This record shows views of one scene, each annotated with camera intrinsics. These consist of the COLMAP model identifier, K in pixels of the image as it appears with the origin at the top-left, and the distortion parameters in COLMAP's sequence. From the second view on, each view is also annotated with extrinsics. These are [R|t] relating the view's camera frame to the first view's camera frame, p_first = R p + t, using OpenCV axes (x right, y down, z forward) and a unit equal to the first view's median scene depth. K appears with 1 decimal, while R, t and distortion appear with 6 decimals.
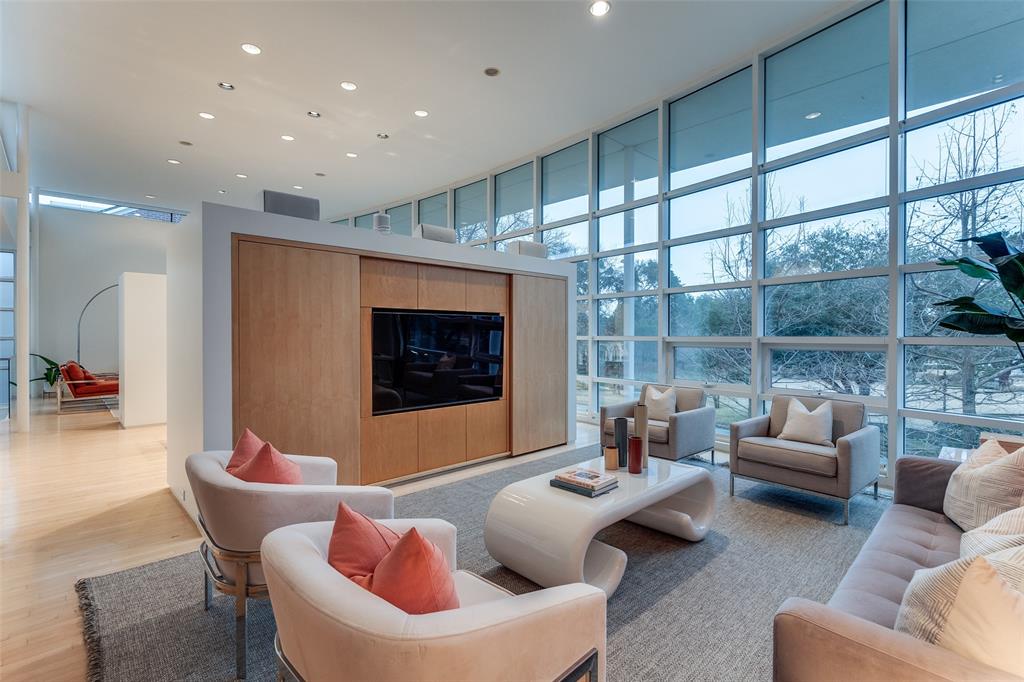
lens RADIAL K [[476.9, 0, 518.5], [0, 476.9, 335.5], [0, 0, 1]] dist [-0.001018, 0.000094]
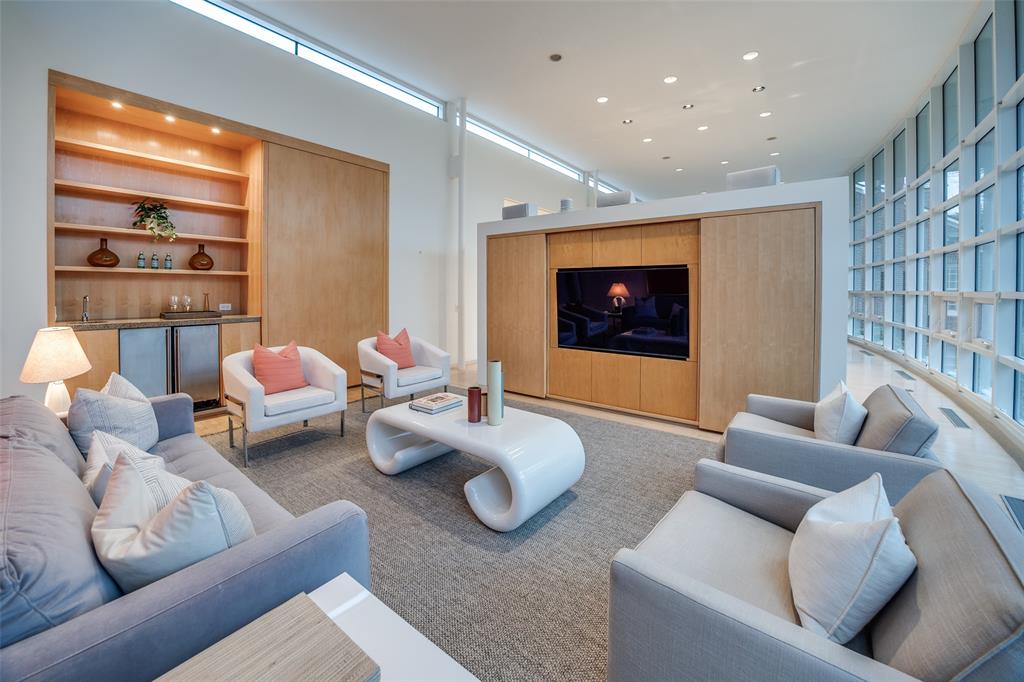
lens RADIAL K [[396.5, 0, 516.3], [0, 396.5, 296.7], [0, 0, 1]] dist [-0.000619, 0.000008]
pose [[0.142509, 0.012115, -0.989719, 0.739413], [-0.010270, 0.999889, 0.010760, 0.010320], [0.989740, 0.008631, 0.142618, 0.646806]]
